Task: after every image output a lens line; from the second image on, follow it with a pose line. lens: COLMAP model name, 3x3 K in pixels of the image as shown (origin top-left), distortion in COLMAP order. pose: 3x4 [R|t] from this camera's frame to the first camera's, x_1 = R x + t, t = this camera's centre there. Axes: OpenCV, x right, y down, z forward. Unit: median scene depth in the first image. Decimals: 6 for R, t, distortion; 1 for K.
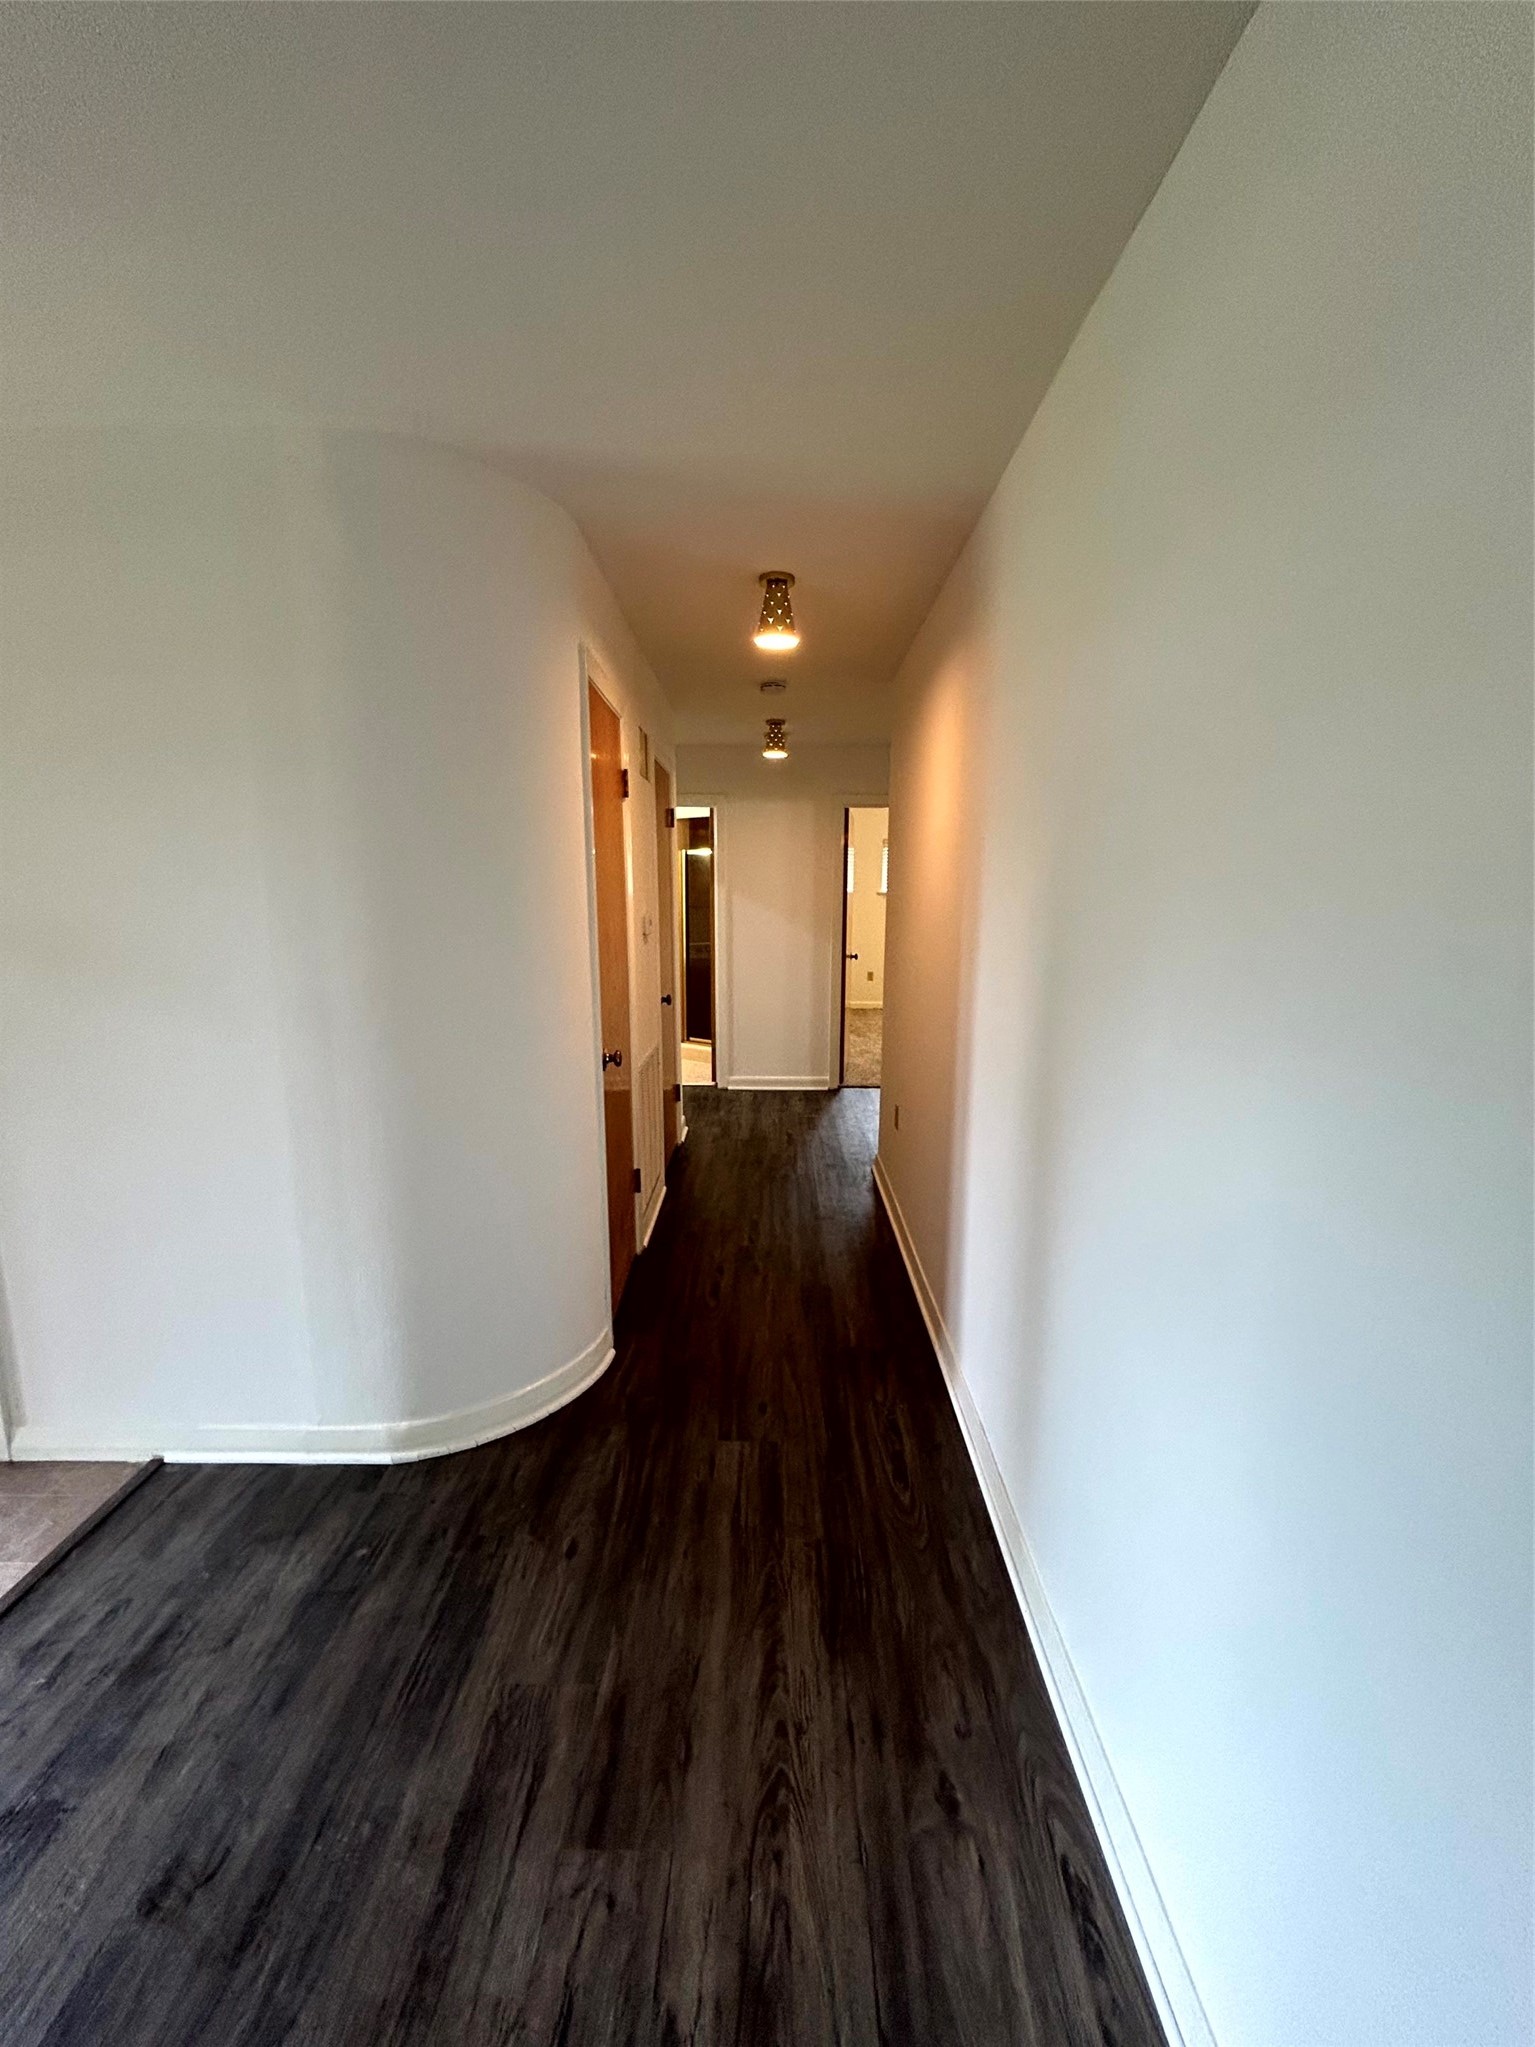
lens RADIAL K [[826.3, 0, 772.0], [0, 826.3, 1020.8], [0, 0, 1]] dist [-0.000323, -0.000428]
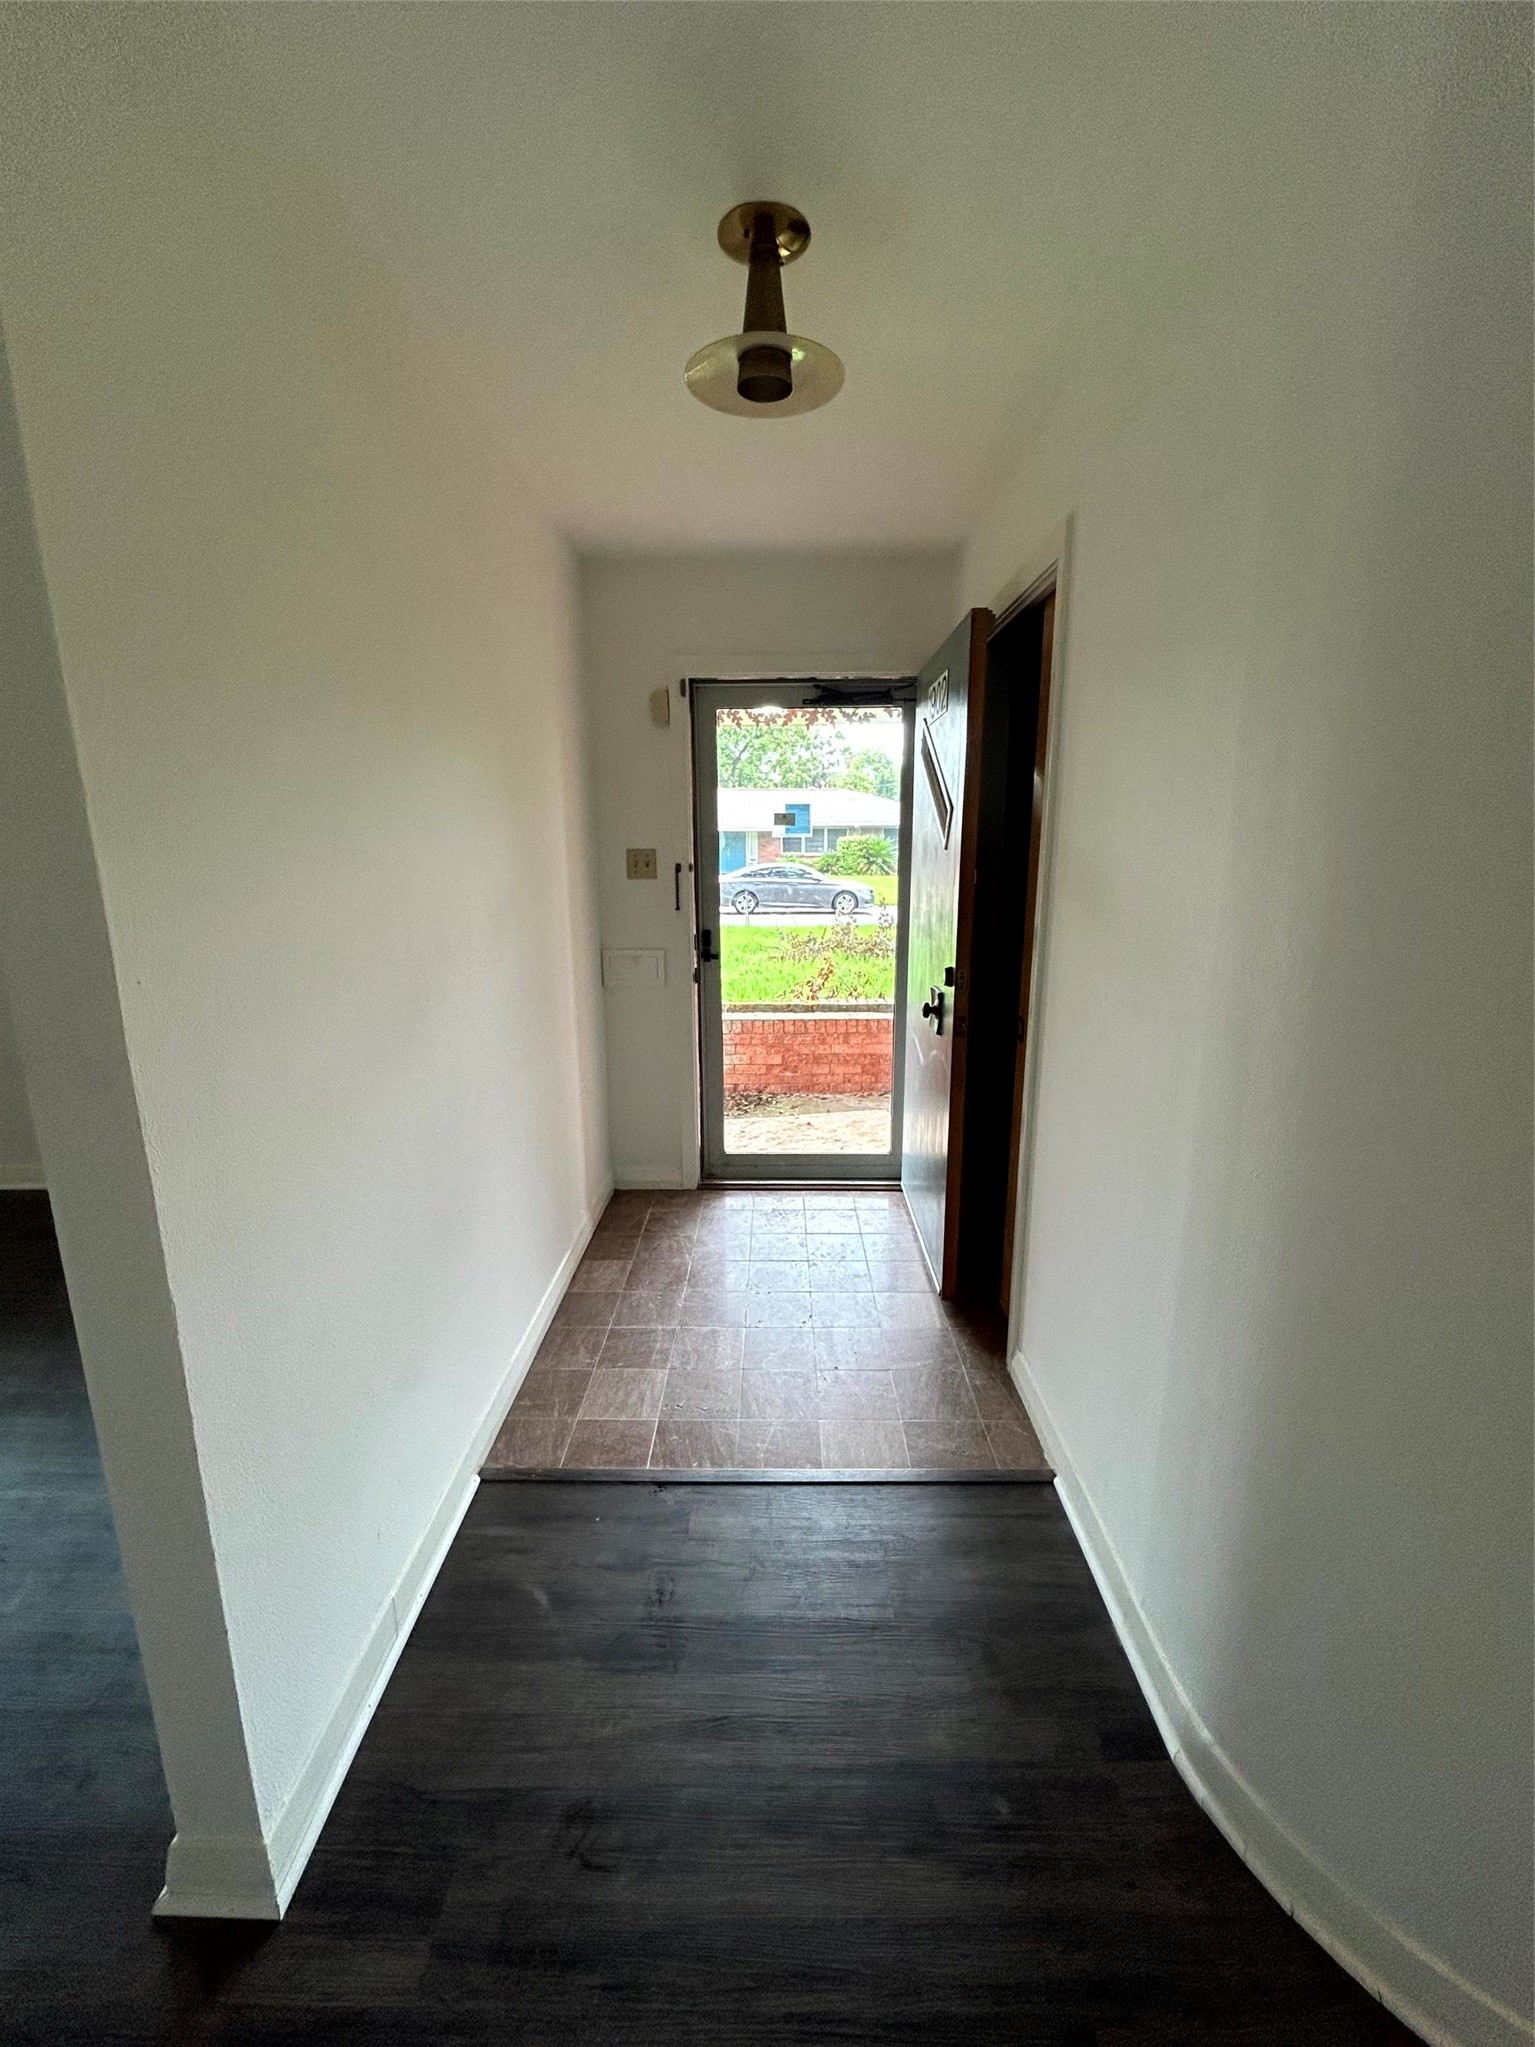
lens RADIAL K [[826.3, 0, 772.0], [0, 826.3, 1020.8], [0, 0, 1]] dist [-0.000323, -0.000428]
pose [[0.003464, 0.211117, -0.977455, 0.030304], [-0.165314, 0.964132, 0.207654, -0.086498], [0.986235, 0.160868, 0.038240, 0.623147]]
